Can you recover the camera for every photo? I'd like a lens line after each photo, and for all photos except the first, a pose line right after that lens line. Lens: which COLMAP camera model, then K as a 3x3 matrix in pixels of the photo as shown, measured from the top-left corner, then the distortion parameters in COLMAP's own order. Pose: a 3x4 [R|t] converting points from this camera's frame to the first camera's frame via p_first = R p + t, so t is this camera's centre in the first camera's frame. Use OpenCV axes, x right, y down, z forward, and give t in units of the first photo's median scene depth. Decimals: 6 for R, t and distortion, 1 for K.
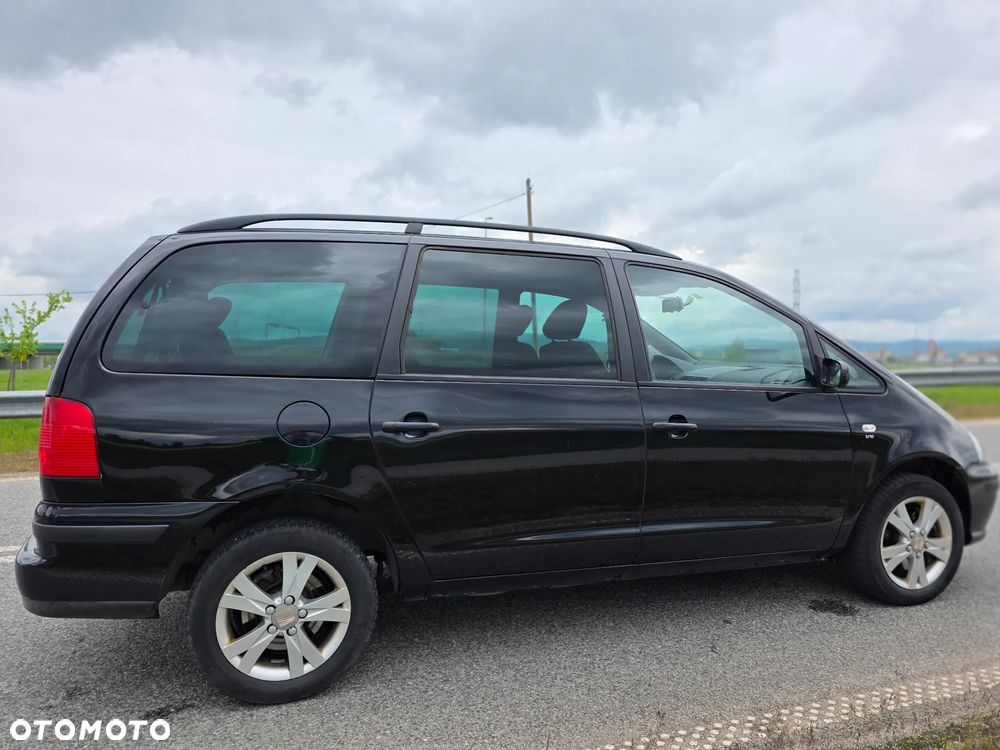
lens RADIAL K [[676.2, 0, 515.4], [0, 676.2, 362.8], [0, 0, 1]] dist [0.068350, -0.061666]
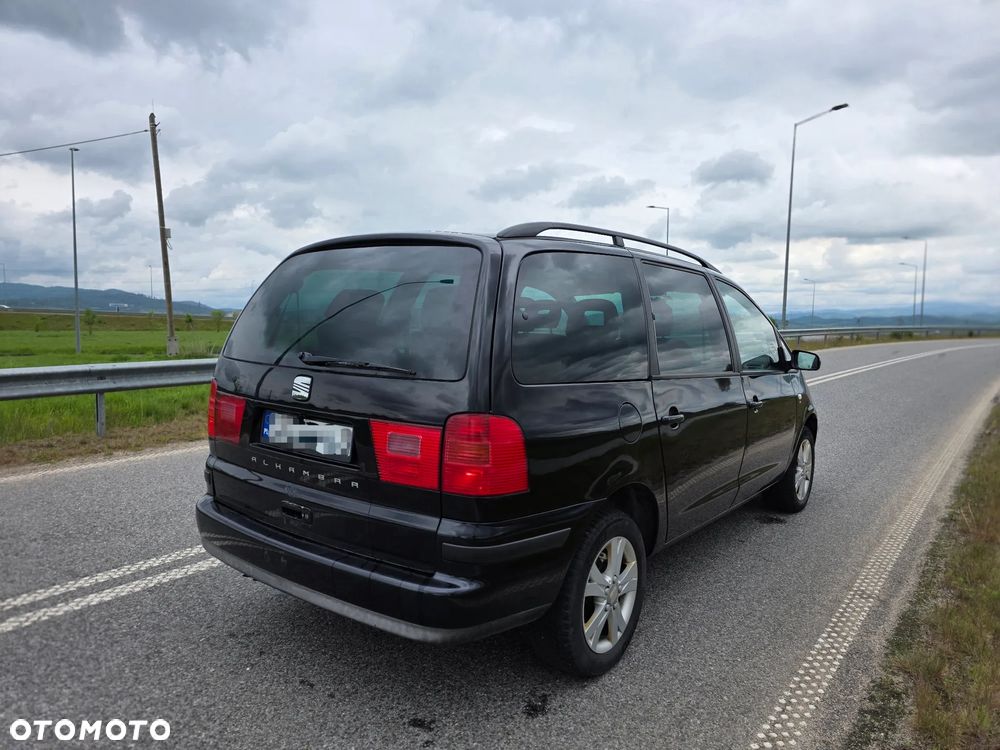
lens RADIAL K [[670.5, 0, 505.5], [0, 670.5, 376.0], [0, 0, 1]] dist [0.072400, -0.066648]
pose [[0.826997, -0.035065, 0.561112, -1.067935], [-0.006675, 0.997370, 0.072165, -0.064092], [-0.562167, -0.063425, 0.824588, 0.202791]]
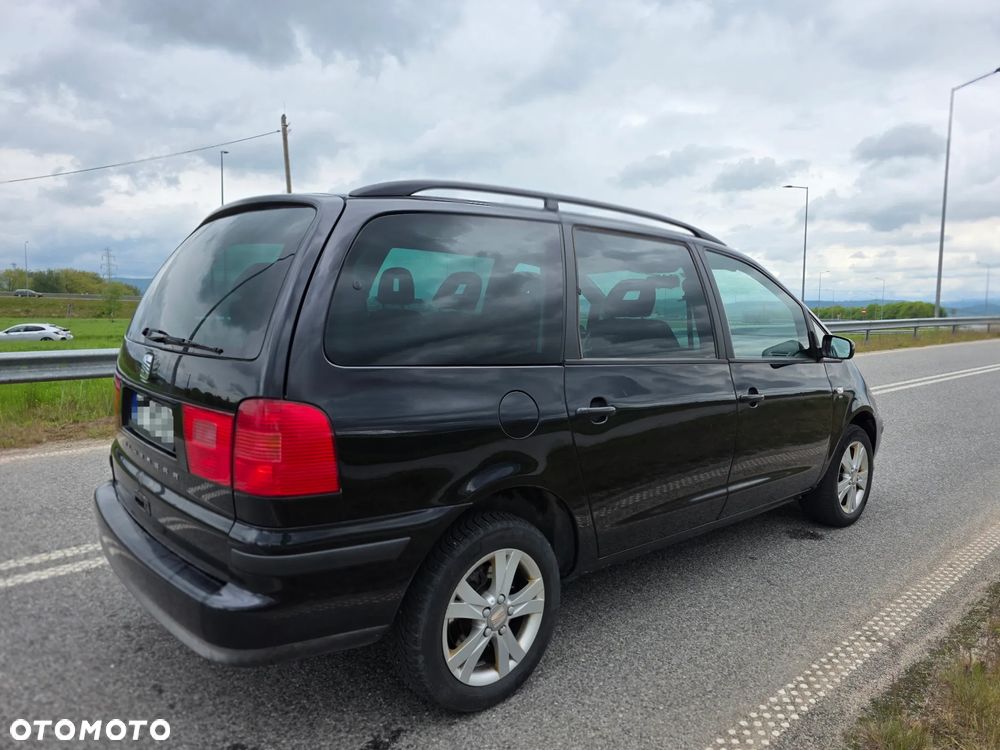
lens RADIAL K [[671.3, 0, 518.4], [0, 671.3, 361.7], [0, 0, 1]] dist [0.069141, -0.060919]
pose [[0.914330, -0.020355, 0.404459, -0.668259], [-0.008127, 0.997613, 0.068579, -0.047120], [-0.404889, -0.065991, 0.911981, 0.149899]]
